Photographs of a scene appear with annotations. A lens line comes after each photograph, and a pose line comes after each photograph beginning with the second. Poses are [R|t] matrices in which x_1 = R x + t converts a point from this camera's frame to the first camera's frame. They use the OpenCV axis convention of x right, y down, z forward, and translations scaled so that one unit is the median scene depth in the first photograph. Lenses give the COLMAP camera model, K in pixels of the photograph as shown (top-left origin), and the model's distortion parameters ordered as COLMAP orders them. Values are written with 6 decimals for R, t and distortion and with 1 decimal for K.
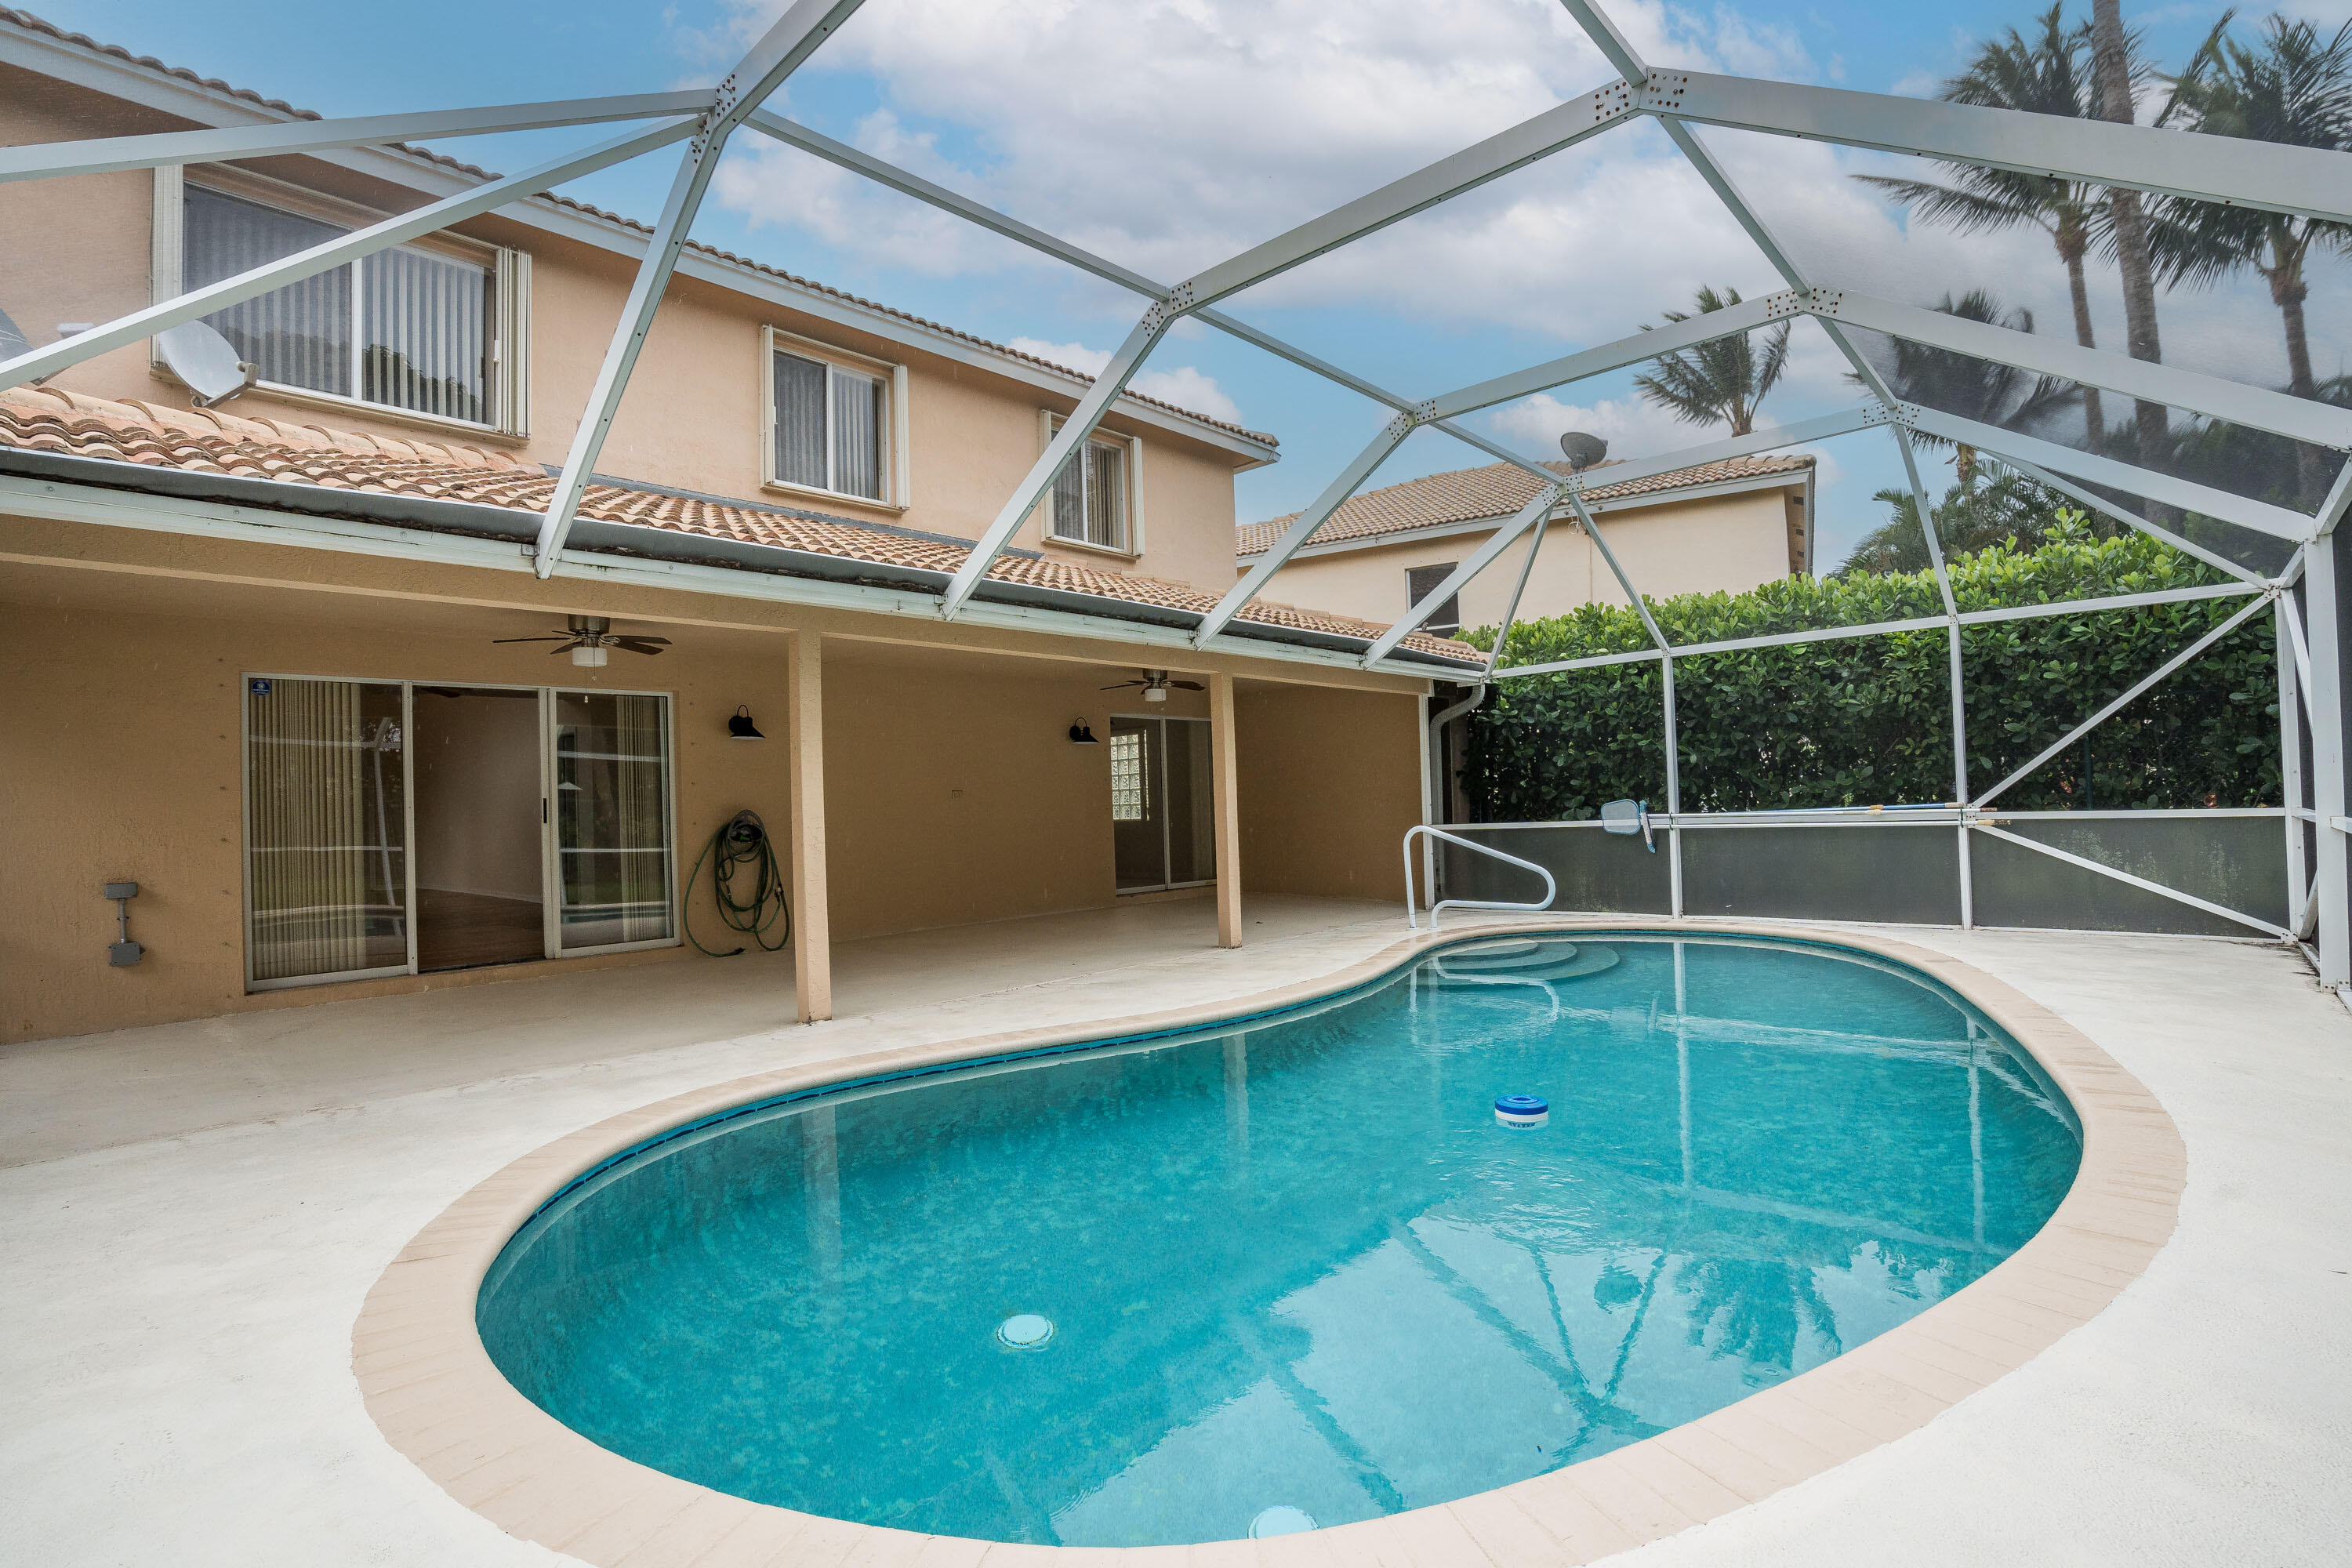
lens RADIAL K [[1098.8, 0, 1176.0], [0, 1098.8, 784.0], [0, 0, 1]] dist [-0.051085, 0.015212]
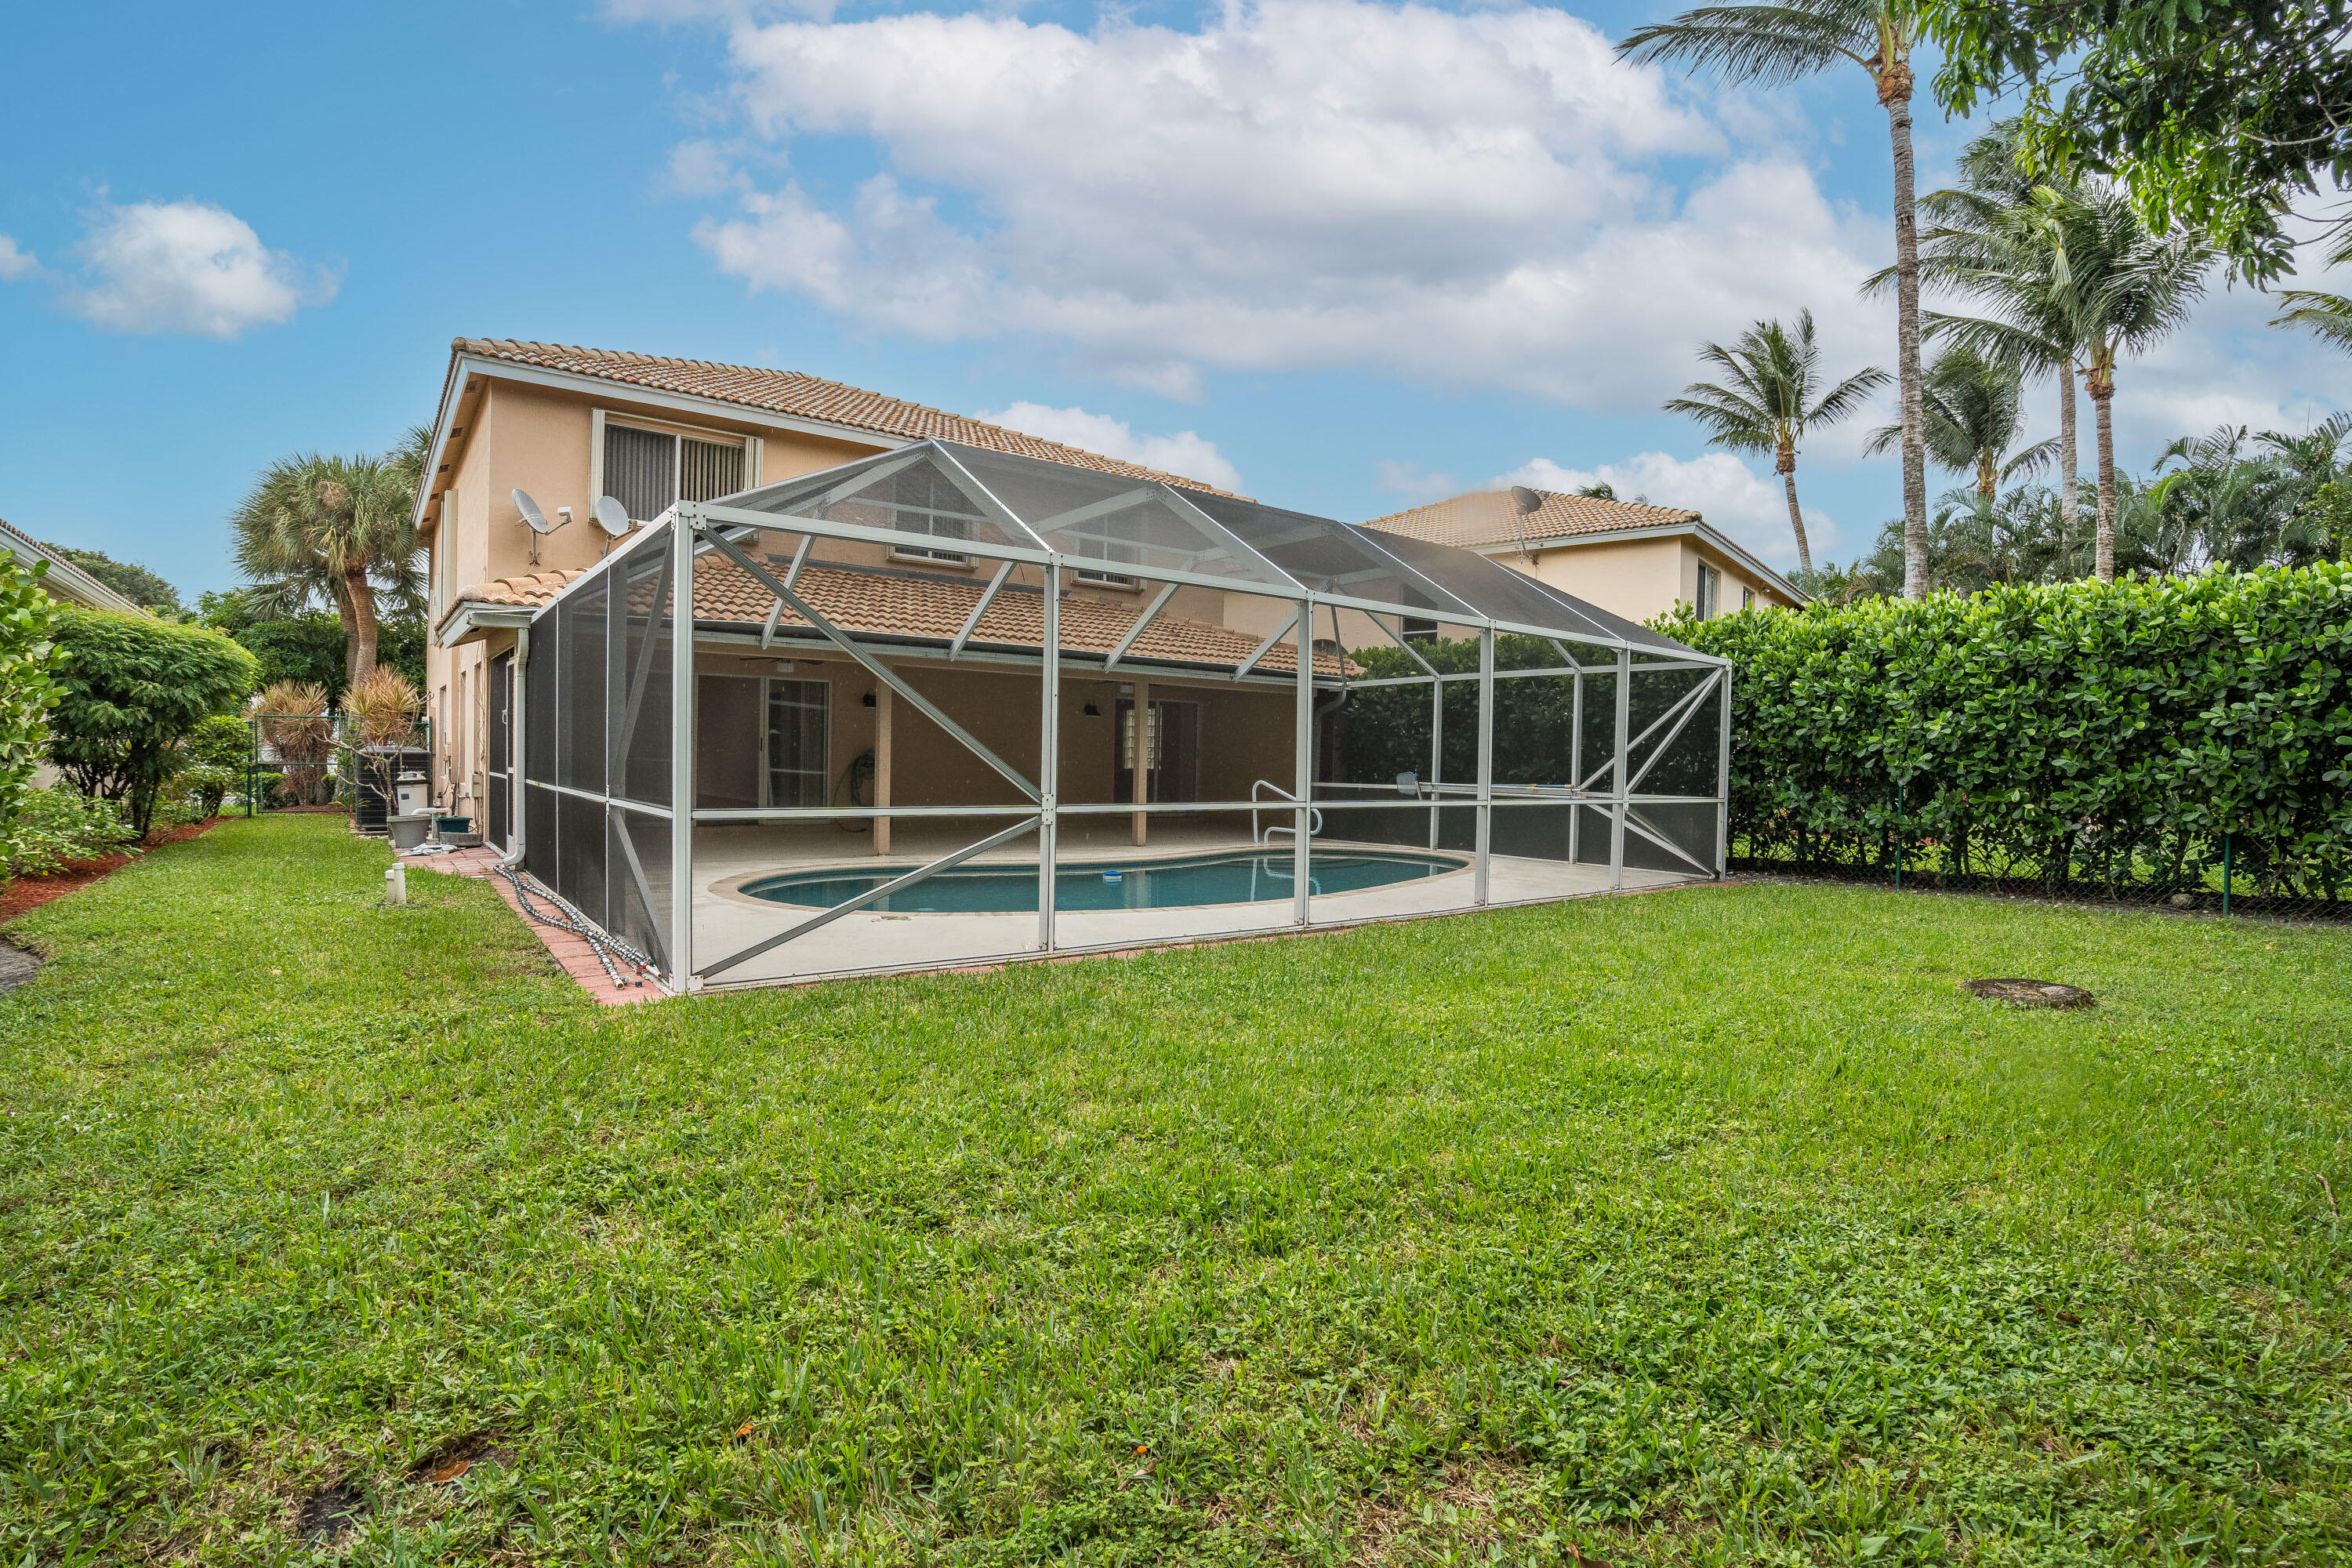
lens RADIAL K [[1098.8, 0, 1176.0], [0, 1098.8, 784.0], [0, 0, 1]] dist [-0.051085, 0.015212]
pose [[0.985015, 0.057304, -0.162668, 0.402057], [-0.050158, 0.997601, 0.047705, -0.031411], [0.165011, -0.038831, 0.985527, -0.690602]]
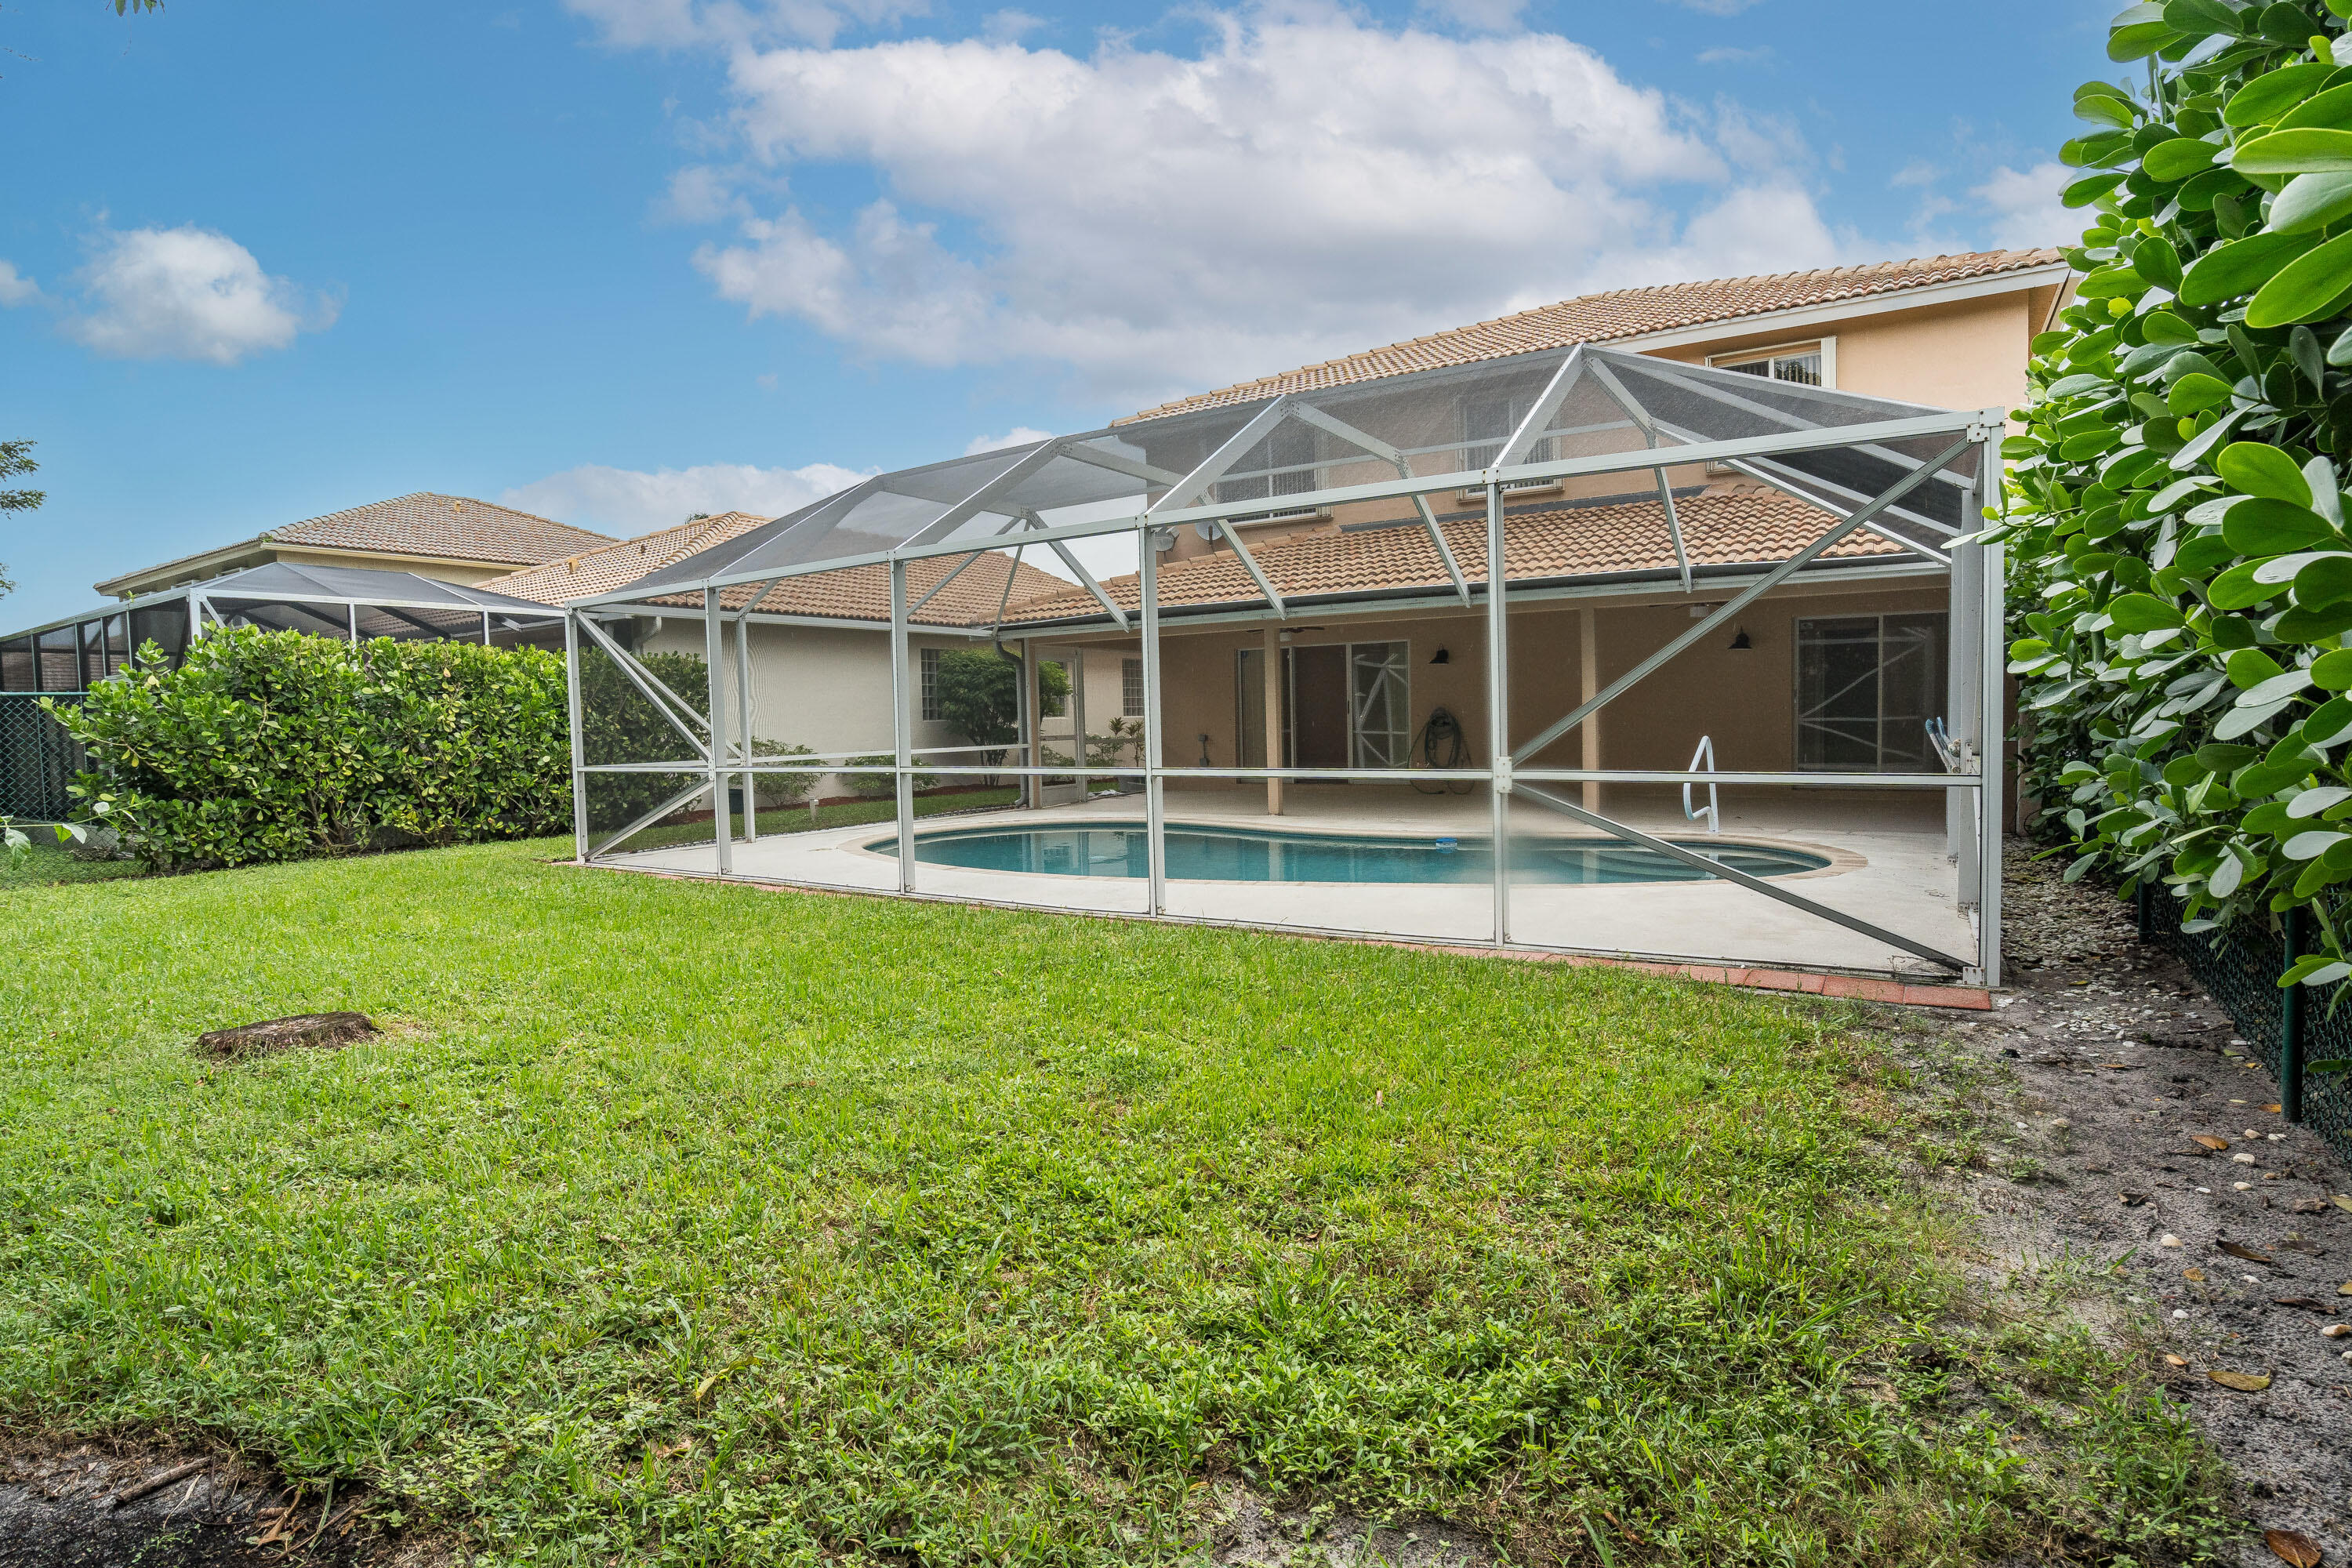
lens RADIAL K [[1144.9, 0, 1176.0], [0, 1144.9, 784.0], [0, 0, 1]] dist [-0.071746, 0.043449]
pose [[0.192739, 0.087057, -0.977381, 1.197575], [0.035878, 0.994765, 0.095680, -0.042874], [0.980594, -0.053507, 0.188606, 0.141475]]
